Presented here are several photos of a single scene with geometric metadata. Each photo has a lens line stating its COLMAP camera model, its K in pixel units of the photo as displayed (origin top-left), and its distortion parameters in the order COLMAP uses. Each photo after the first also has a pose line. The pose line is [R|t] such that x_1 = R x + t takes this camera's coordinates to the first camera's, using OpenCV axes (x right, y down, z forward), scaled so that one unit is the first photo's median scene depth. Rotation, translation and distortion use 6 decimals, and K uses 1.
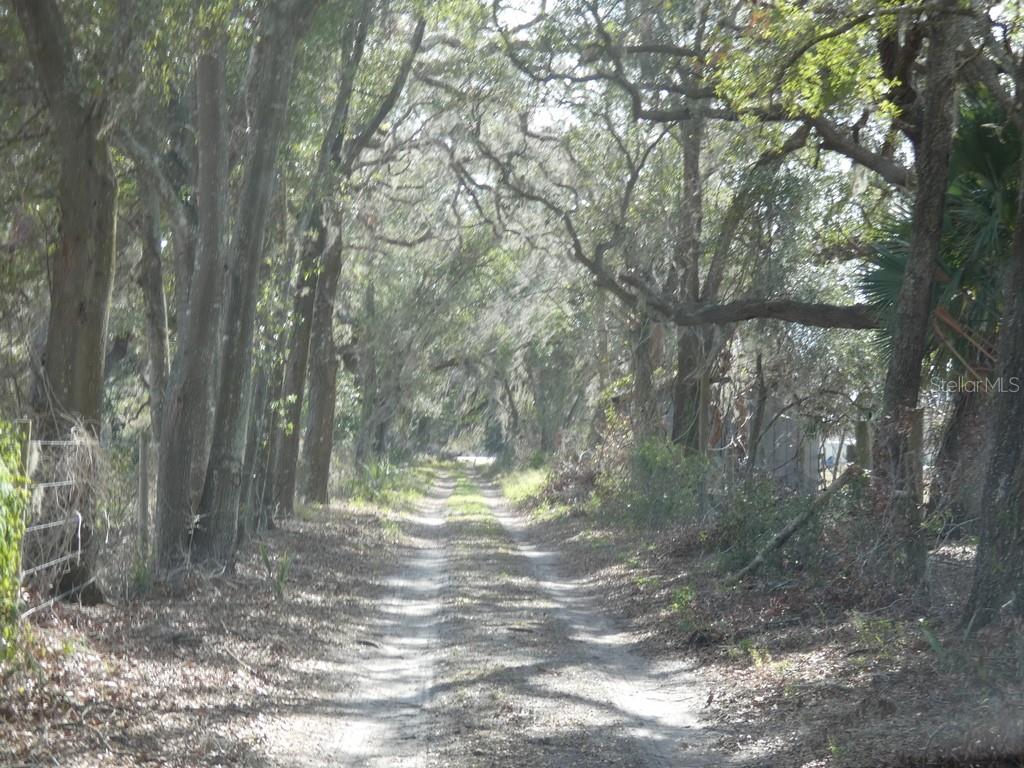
lens RADIAL K [[2186.3, 0, 512.0], [0, 2186.3, 384.0], [0, 0, 1]] dist [0.349585, -0.677834]
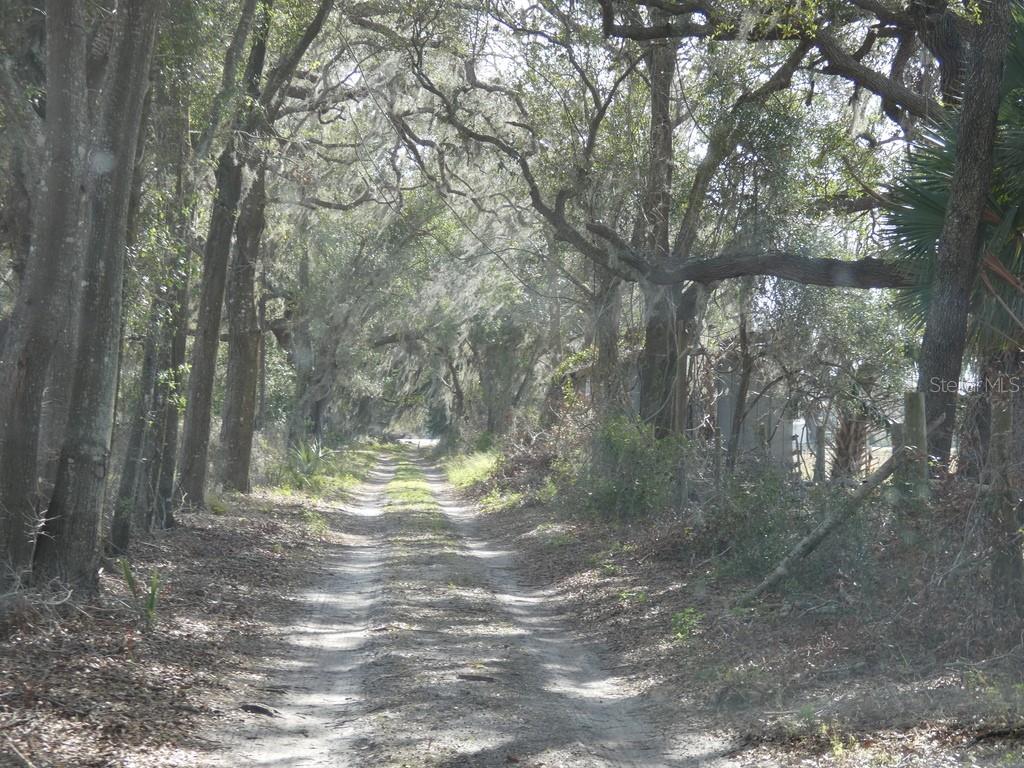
lens RADIAL K [[2186.3, 0, 512.0], [0, 2186.3, 384.0], [0, 0, 1]] dist [0.349585, -0.677834]
pose [[0.999663, -0.000852, 0.025945, -0.001825], [0.000634, 0.999964, 0.008410, 0.005059], [-0.025951, -0.008391, 0.999628, 0.159929]]
